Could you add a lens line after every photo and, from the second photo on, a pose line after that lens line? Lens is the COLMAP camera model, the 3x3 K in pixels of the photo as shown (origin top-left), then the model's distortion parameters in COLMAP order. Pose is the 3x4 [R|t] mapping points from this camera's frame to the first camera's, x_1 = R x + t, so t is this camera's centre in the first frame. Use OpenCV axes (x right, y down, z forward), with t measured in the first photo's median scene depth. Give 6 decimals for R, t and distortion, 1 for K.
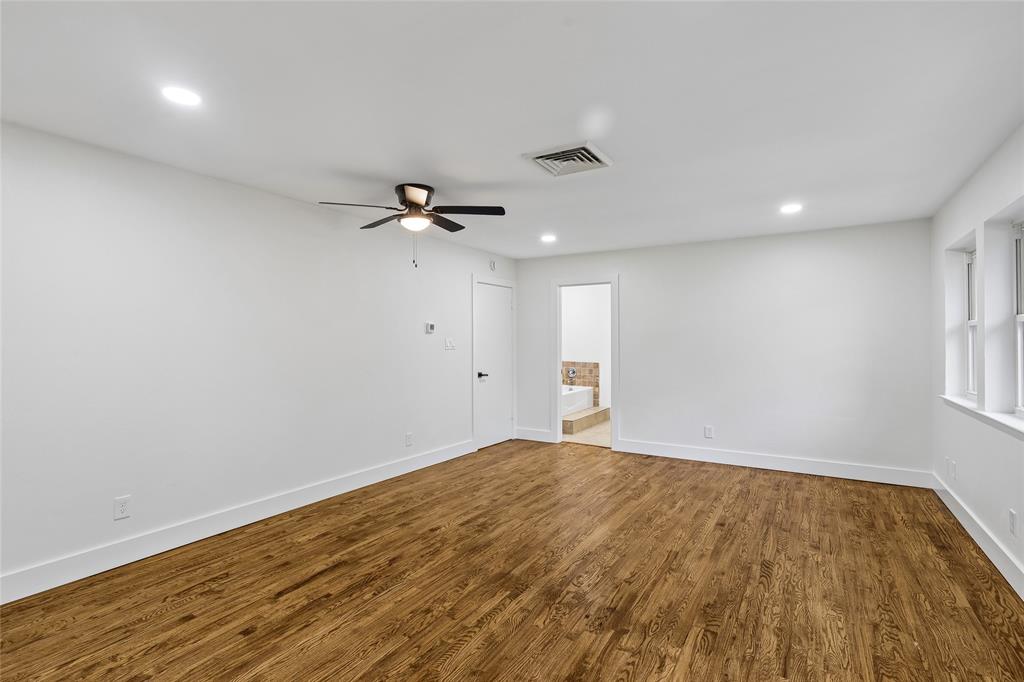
lens RADIAL K [[494.4, 0, 510.6], [0, 494.4, 338.9], [0, 0, 1]] dist [-0.005730, 0.002083]
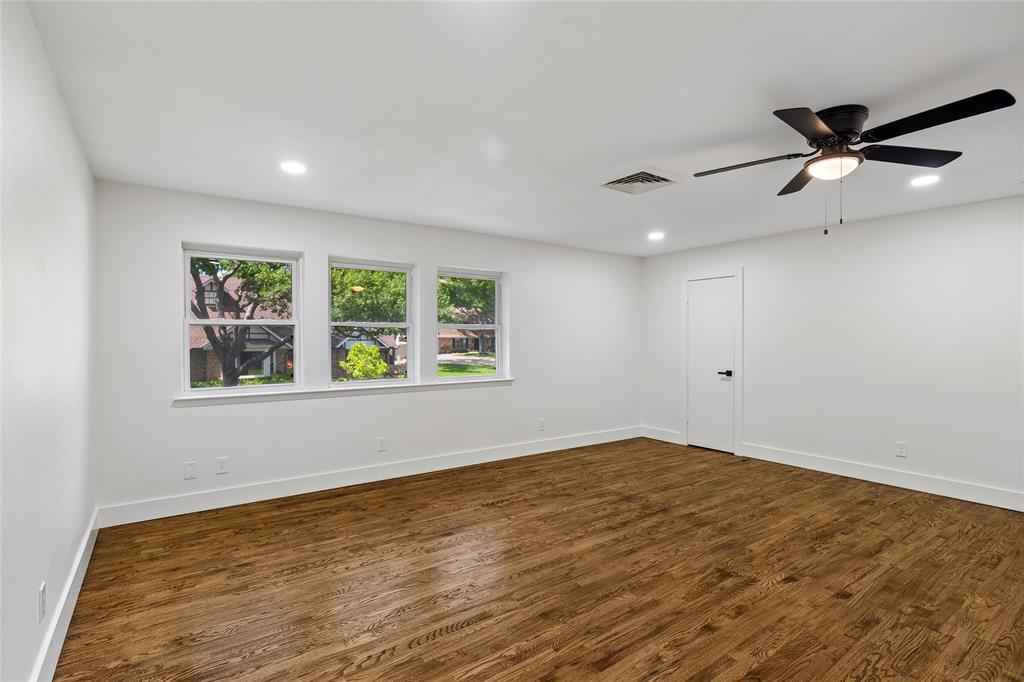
lens RADIAL K [[494.4, 0, 511.9], [0, 494.4, 340.9], [0, 0, 1]] dist [-0.005730, 0.002083]
pose [[-0.920188, -0.002614, 0.391469, -0.056527], [-0.002205, 0.999996, 0.001495, 0.008990], [-0.391471, 0.000513, -0.920190, 1.978437]]
